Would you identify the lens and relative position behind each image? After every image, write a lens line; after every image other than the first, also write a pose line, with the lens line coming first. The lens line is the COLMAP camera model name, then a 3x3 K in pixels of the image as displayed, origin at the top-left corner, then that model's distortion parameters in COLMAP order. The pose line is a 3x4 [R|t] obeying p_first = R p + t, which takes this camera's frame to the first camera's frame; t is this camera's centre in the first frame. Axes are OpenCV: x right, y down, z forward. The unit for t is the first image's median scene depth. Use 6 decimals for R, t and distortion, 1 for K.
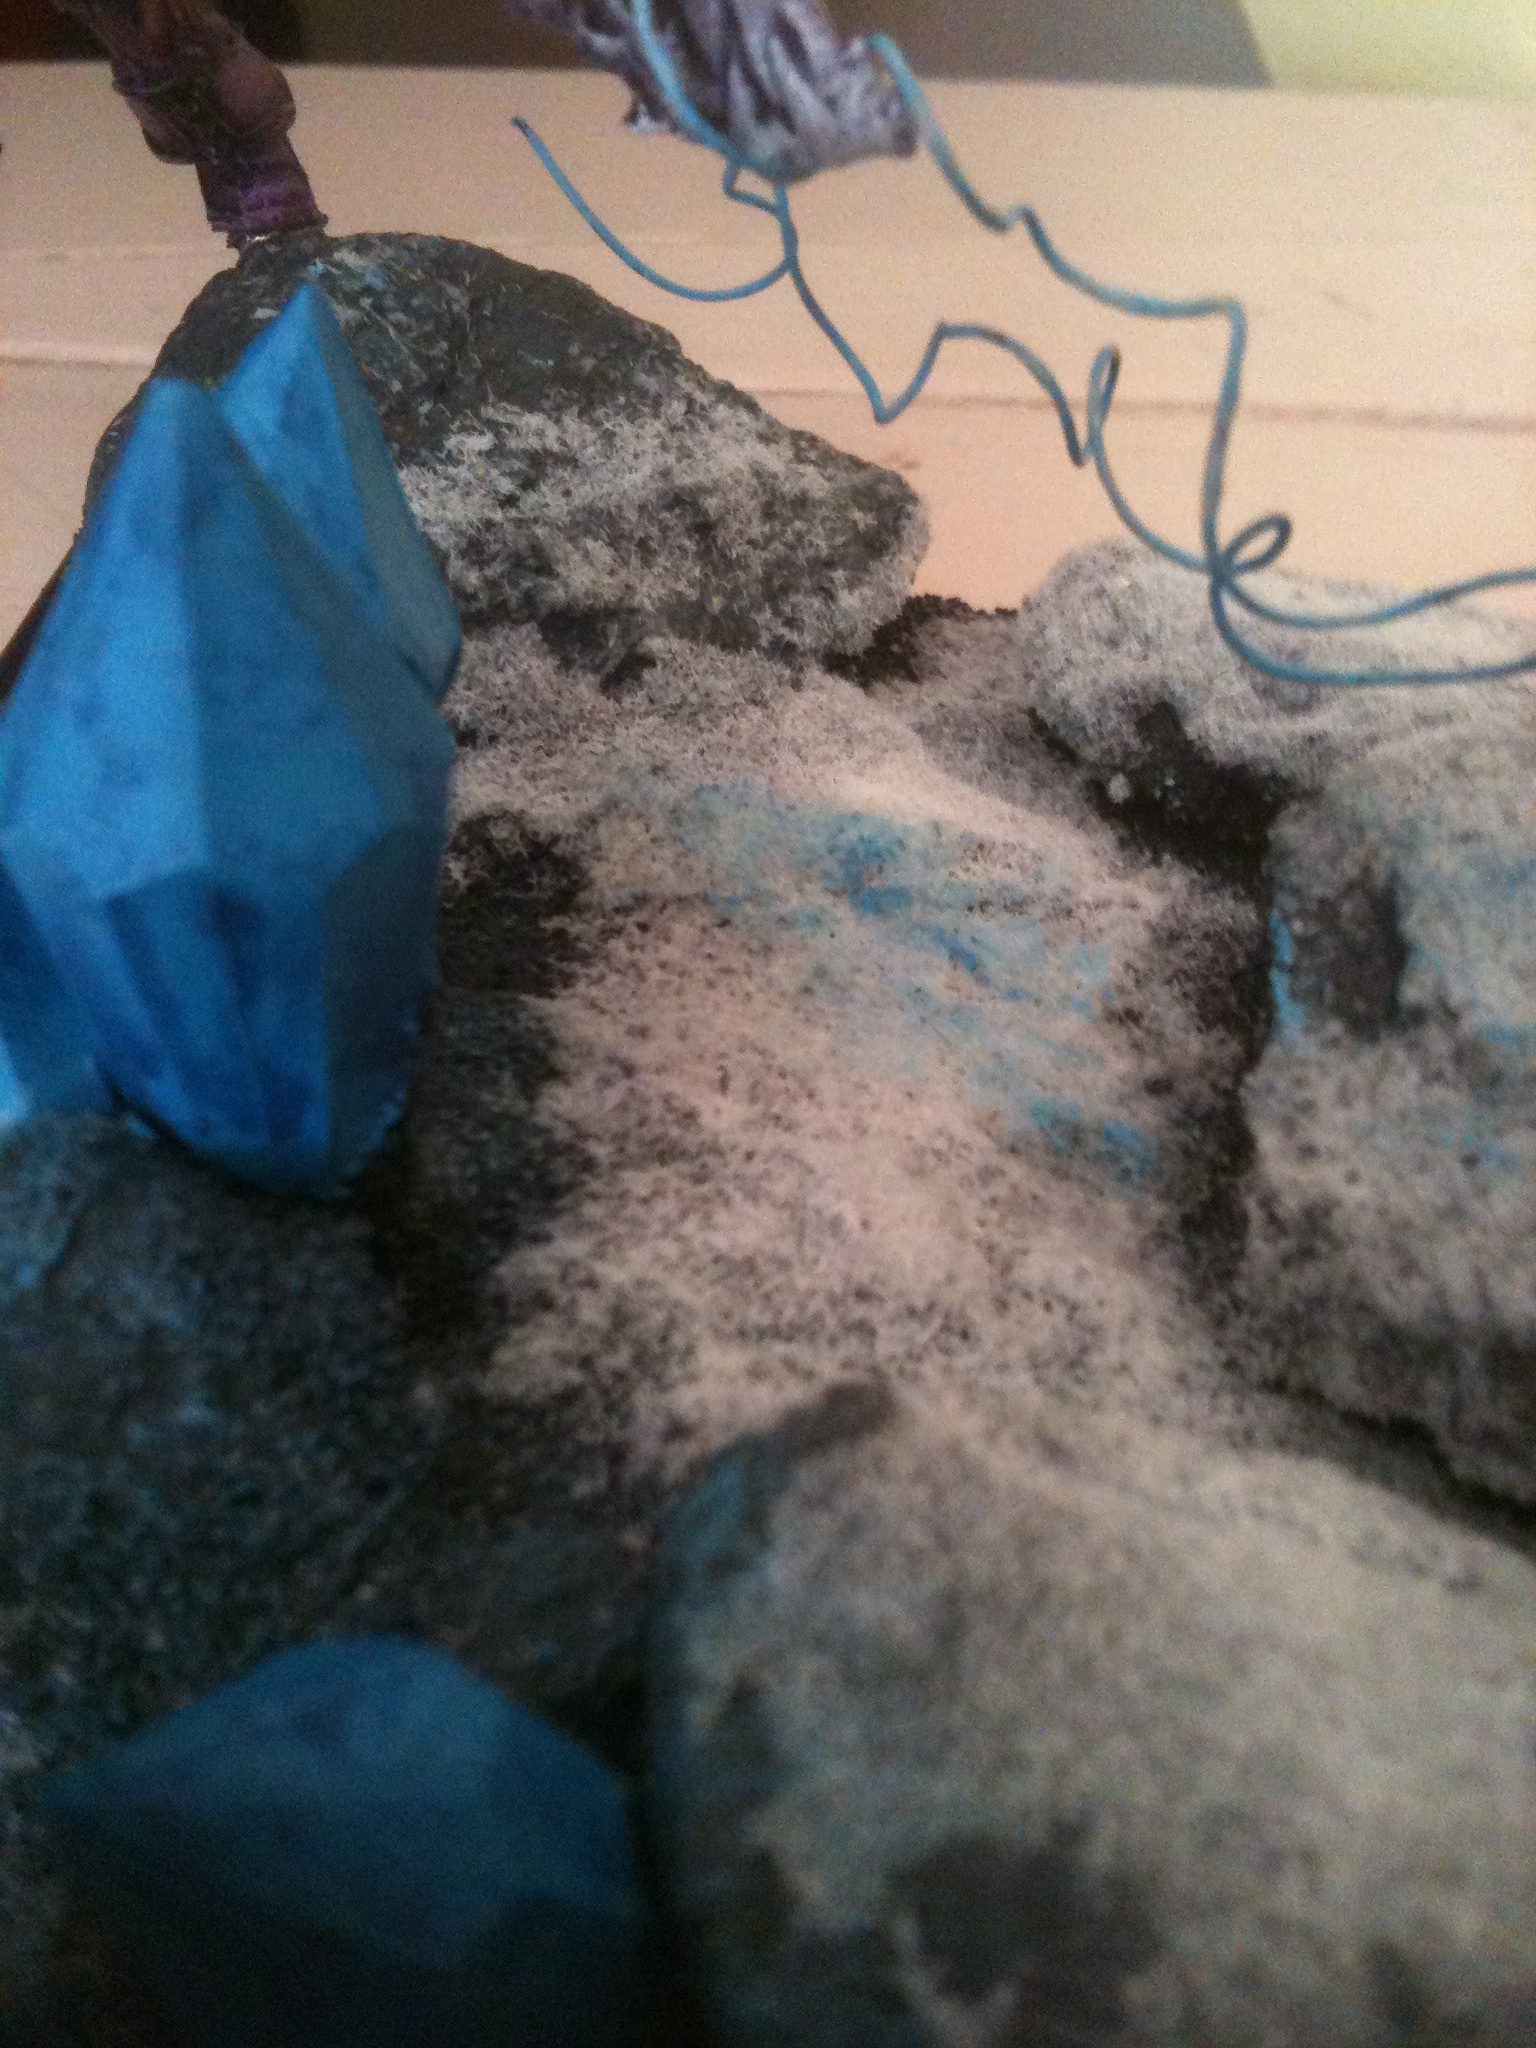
lens RADIAL K [[2206.2, 0, 772.4], [0, 2206.2, 1045.1], [0, 0, 1]] dist [0.020261, 0.000000]
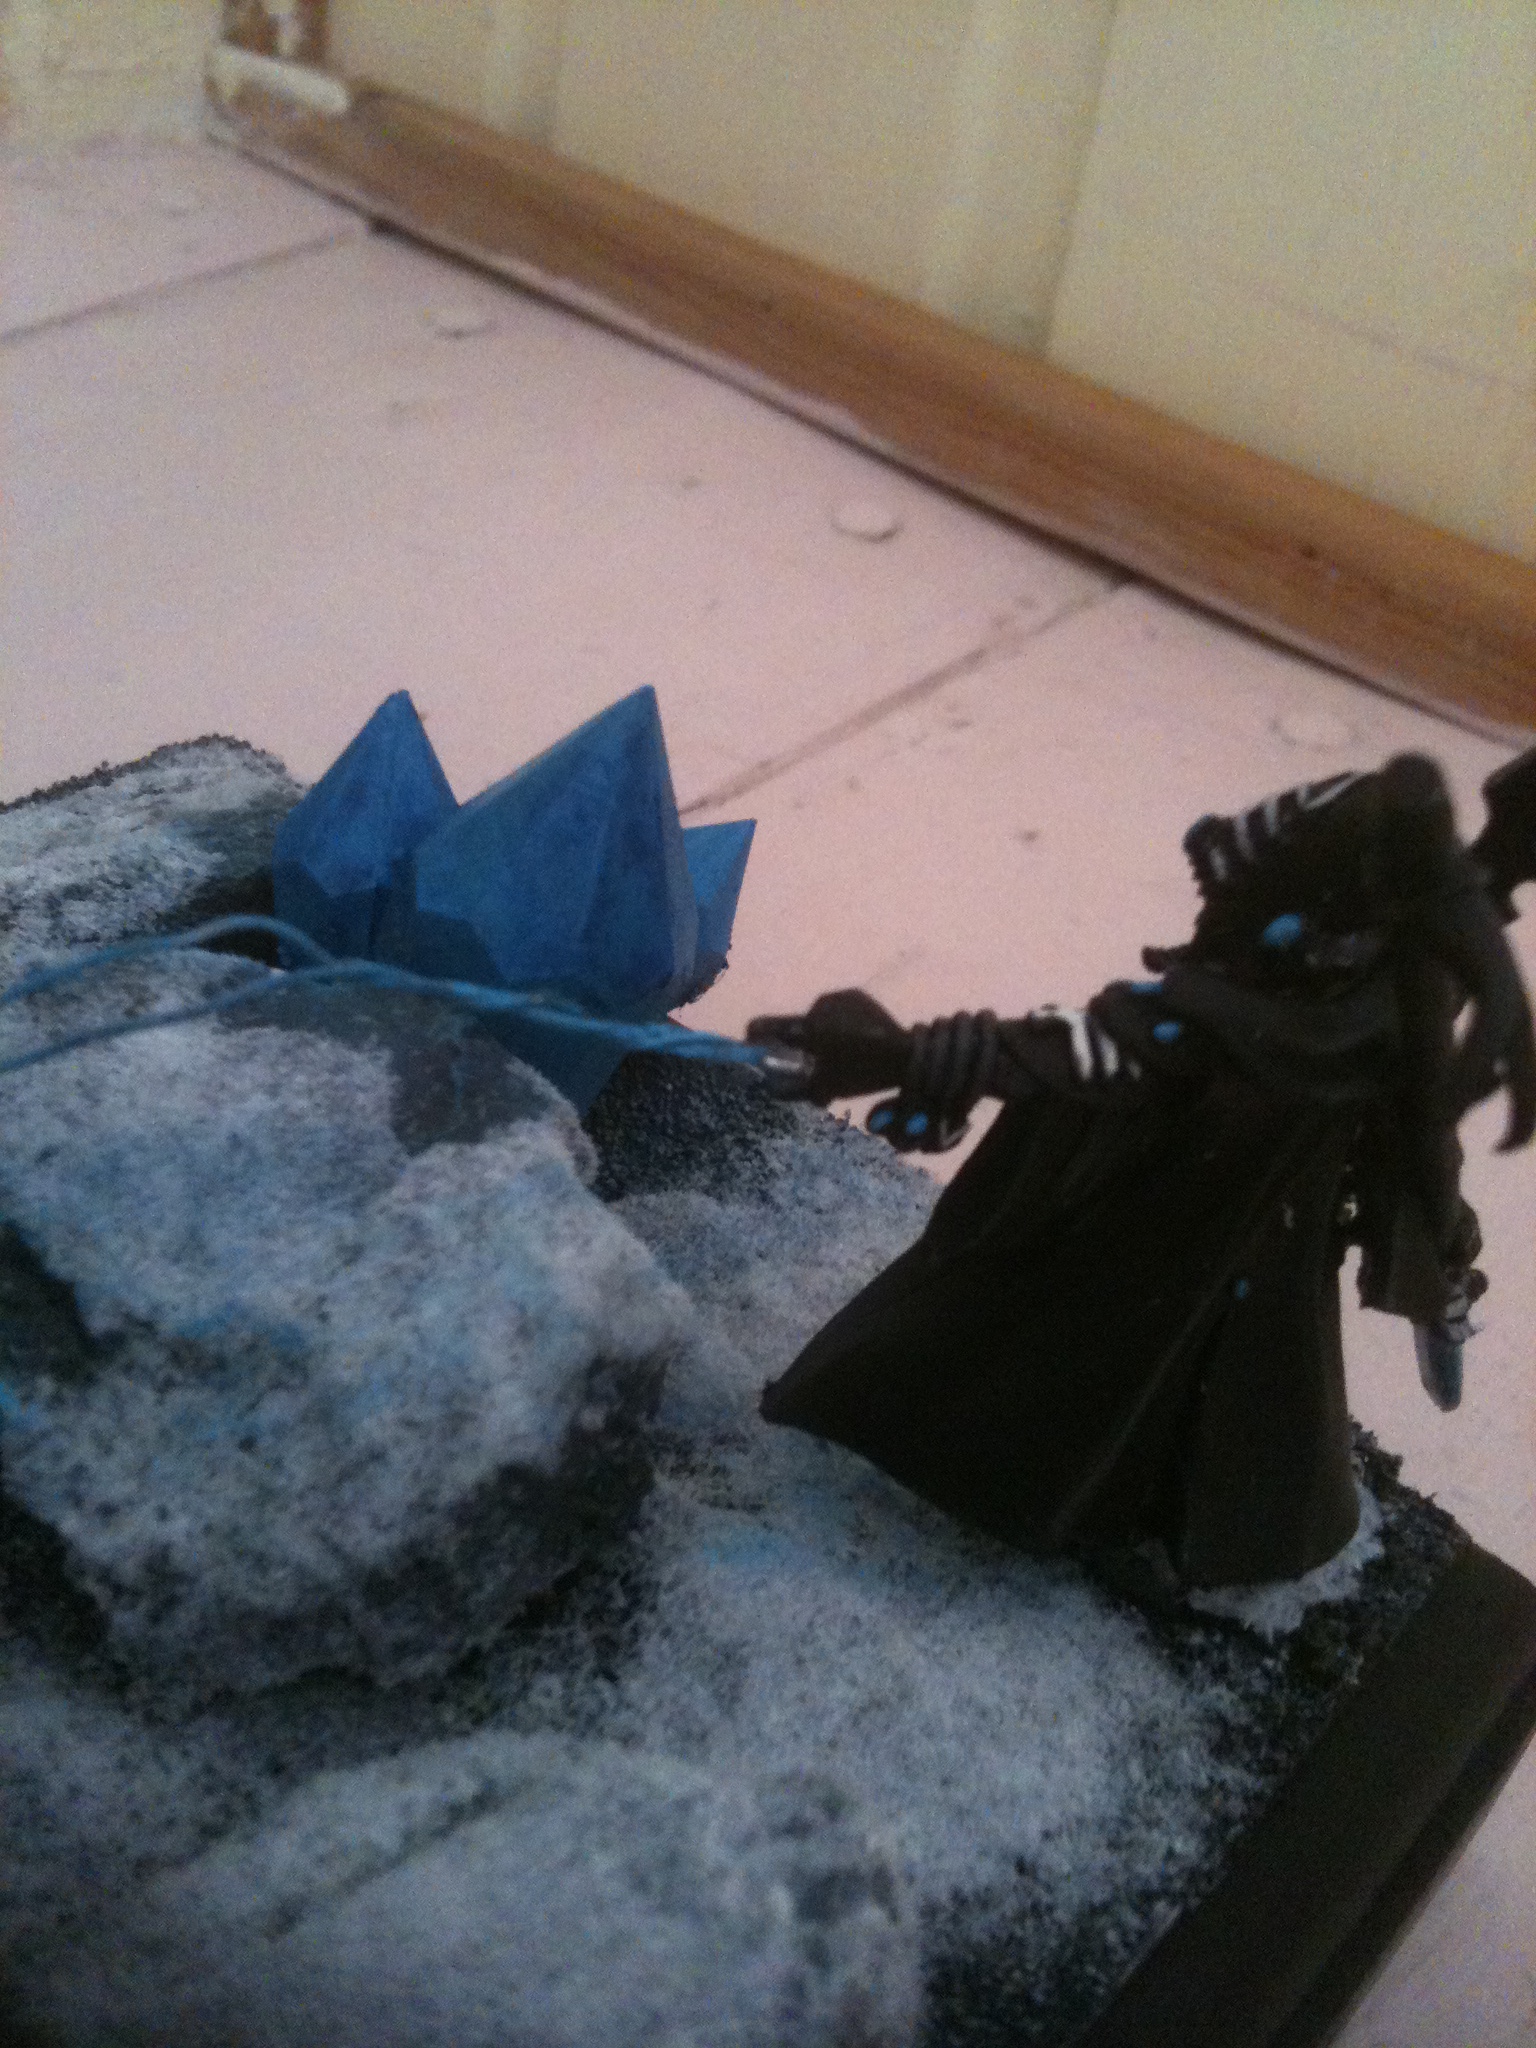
lens RADIAL K [[2206.2, 0, 782.3], [0, 2206.2, 1085.4], [0, 0, 1]] dist [0.020261, 0.000000]
pose [[0.613984, -0.481202, 0.625674, -0.115978], [0.413589, 0.871278, 0.264233, -0.255758], [-0.672285, 0.096537, 0.733971, -0.020300]]
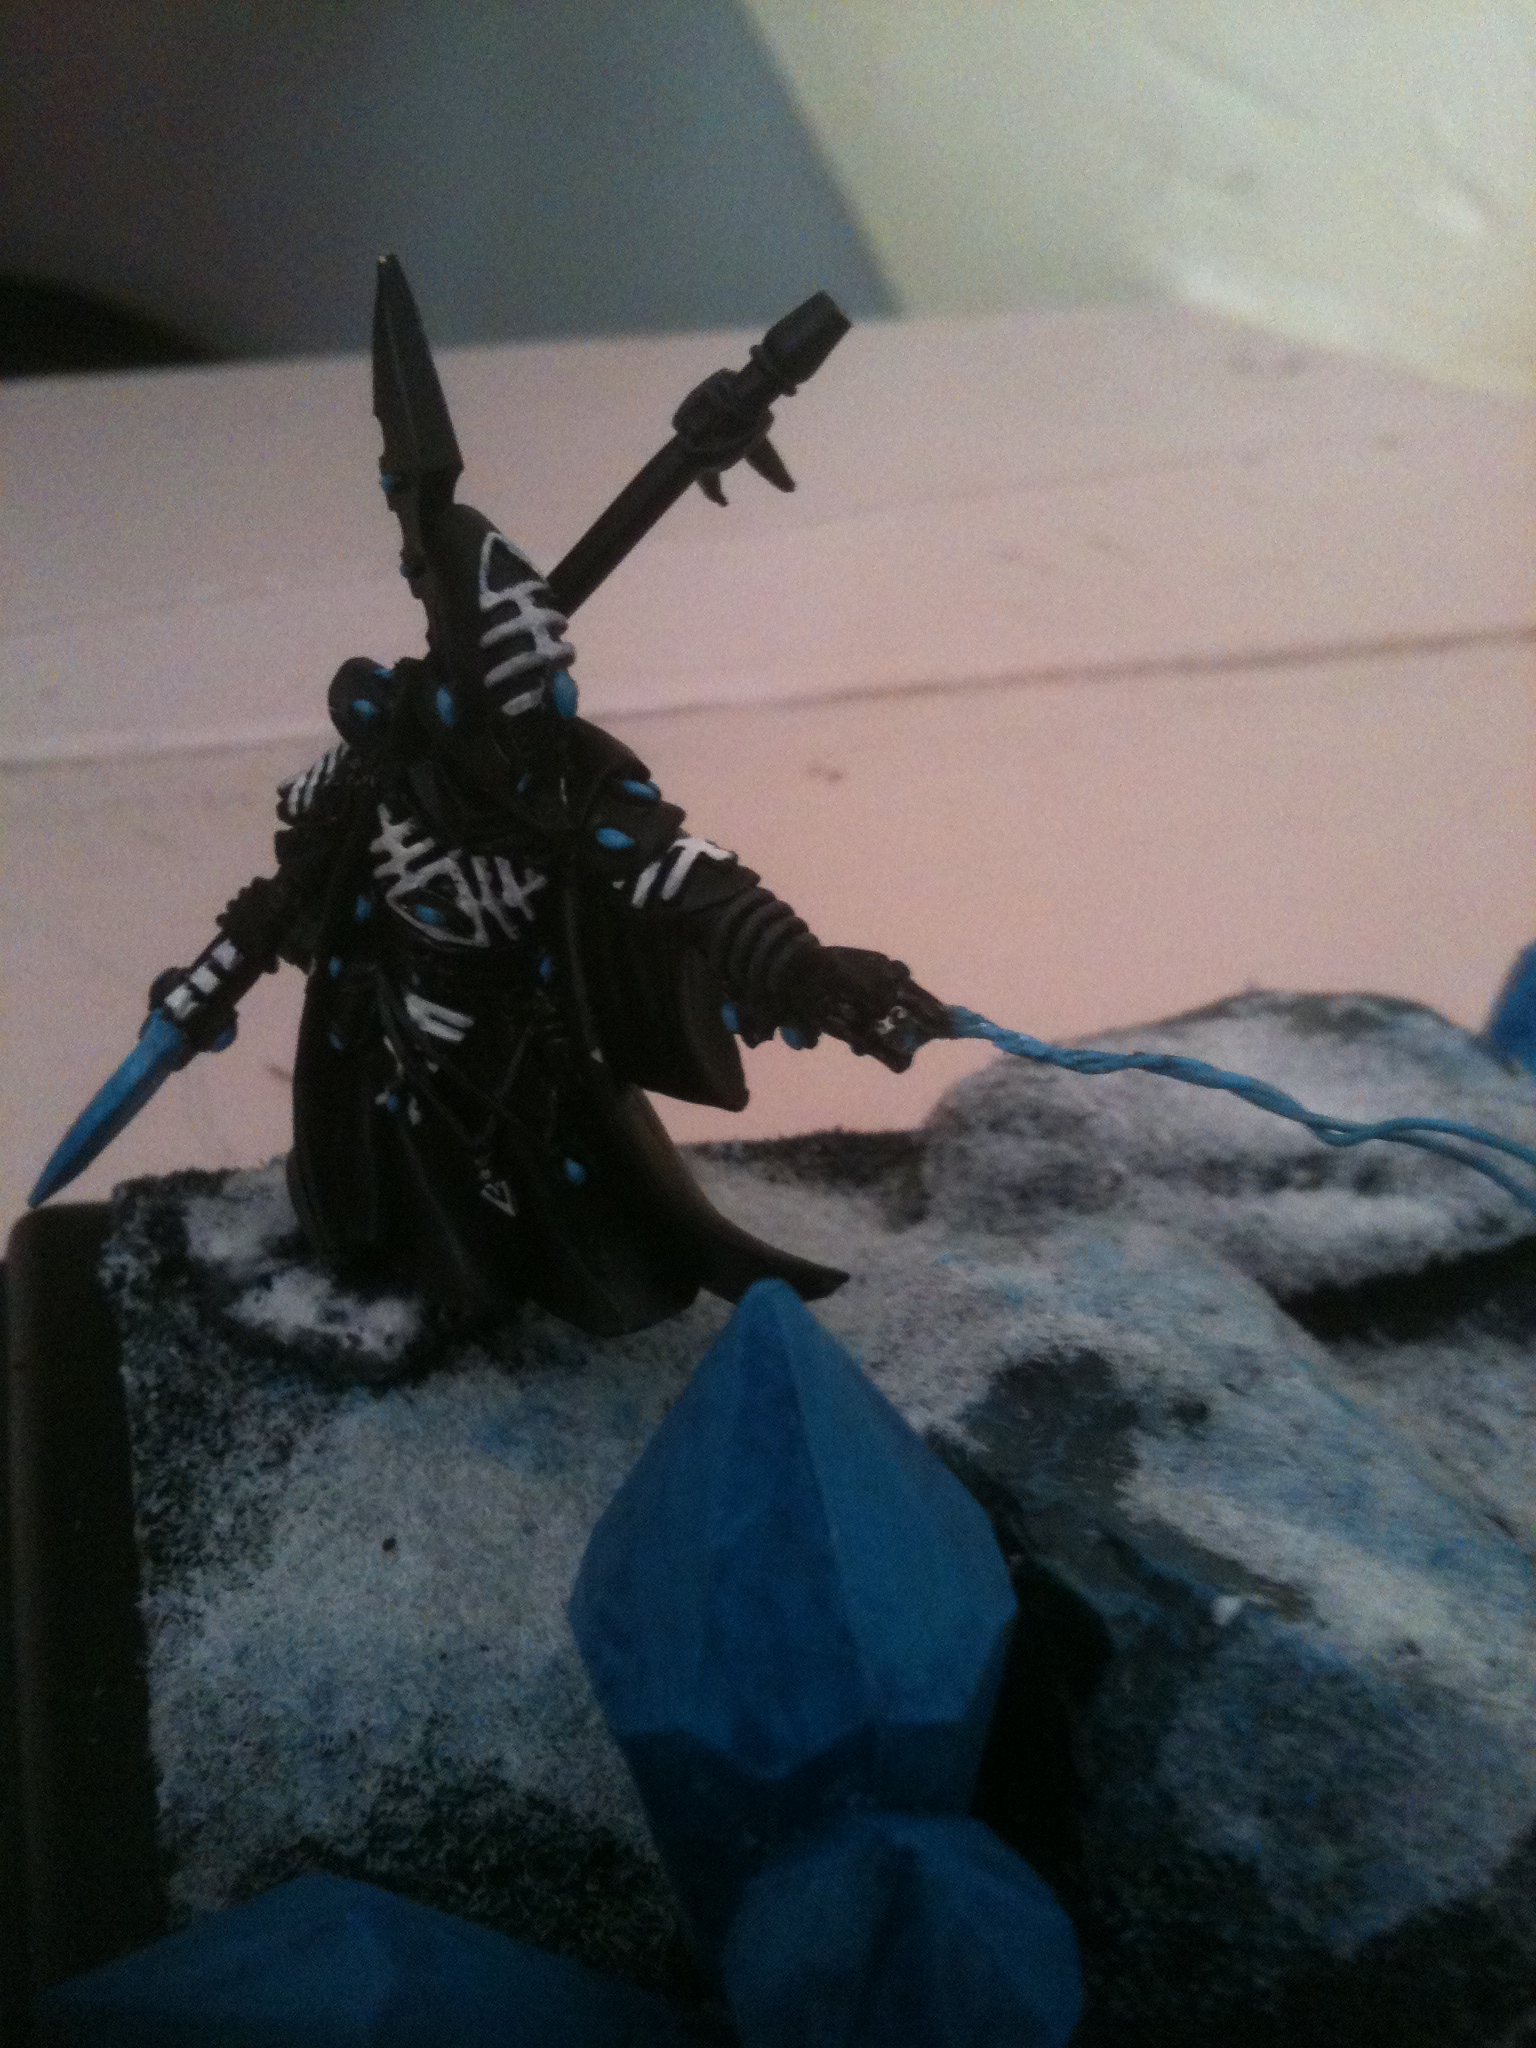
lens RADIAL K [[2206.2, 0, 768.7], [0, 2206.2, 1018.3], [0, 0, 1]] dist [0.020261, 0.000000]
pose [[-0.918994, -0.036139, -0.392611, 0.984272], [-0.386543, 0.278772, 0.879131, -0.878866], [0.077678, 0.959677, -0.270159, 0.980741]]
